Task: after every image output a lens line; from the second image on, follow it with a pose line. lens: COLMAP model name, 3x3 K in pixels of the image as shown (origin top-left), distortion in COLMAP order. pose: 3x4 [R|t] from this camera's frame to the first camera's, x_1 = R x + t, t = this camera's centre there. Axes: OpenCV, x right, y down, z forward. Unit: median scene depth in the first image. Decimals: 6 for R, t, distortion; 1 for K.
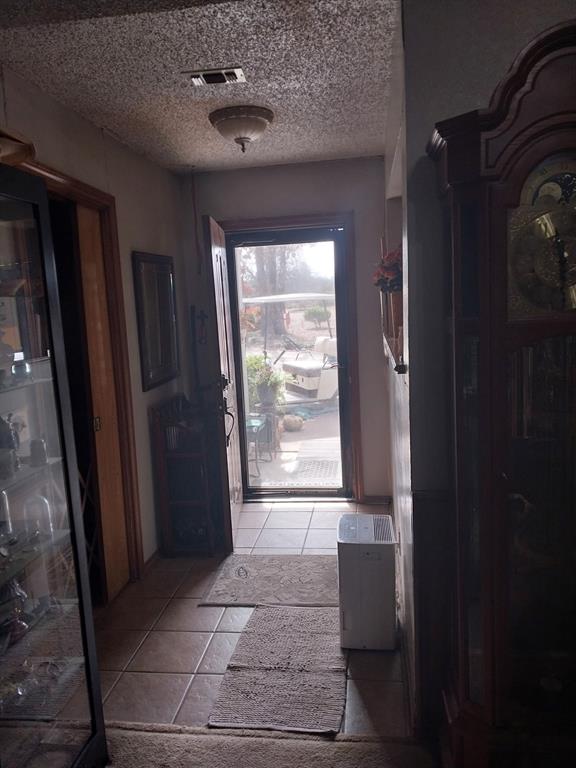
lens RADIAL K [[608.1, 0, 288.0], [0, 608.1, 384.0], [0, 0, 1]] dist [0.006731, 0.010290]
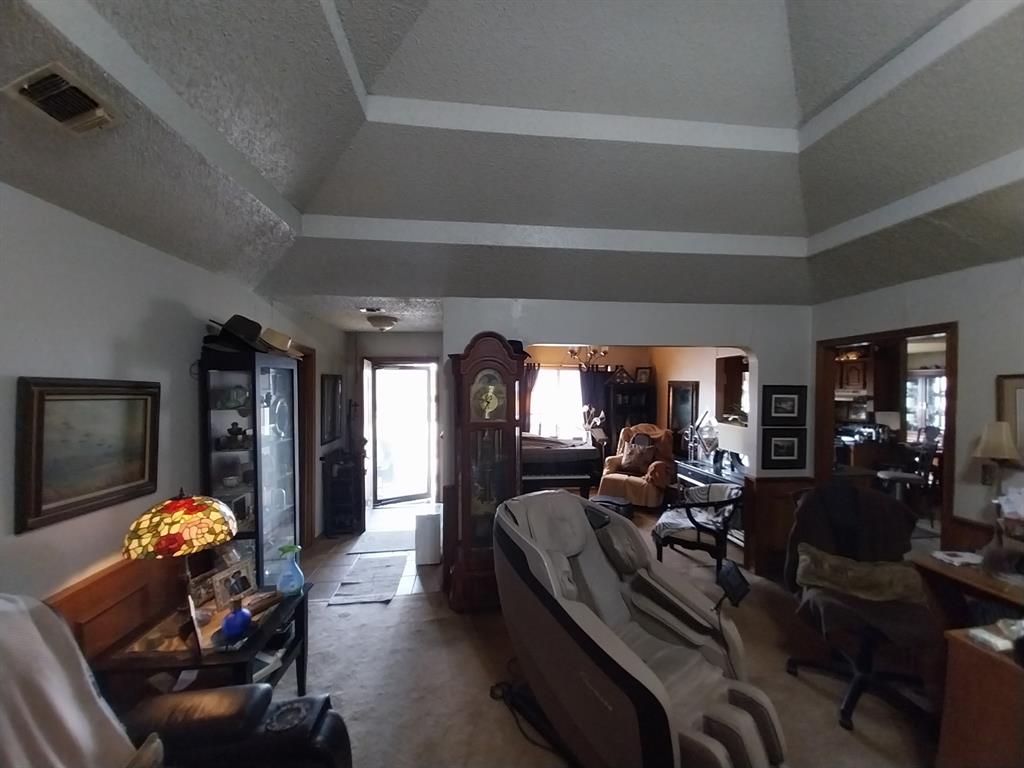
lens RADIAL K [[406.4, 0, 516.2], [0, 406.4, 398.4], [0, 0, 1]] dist [0.002164, -0.010400]
pose [[0.968082, 0.045924, 0.246389, 0.033040], [-0.016720, 0.992713, -0.119337, 0.008205], [-0.250074, 0.111408, 0.961796, -0.396211]]
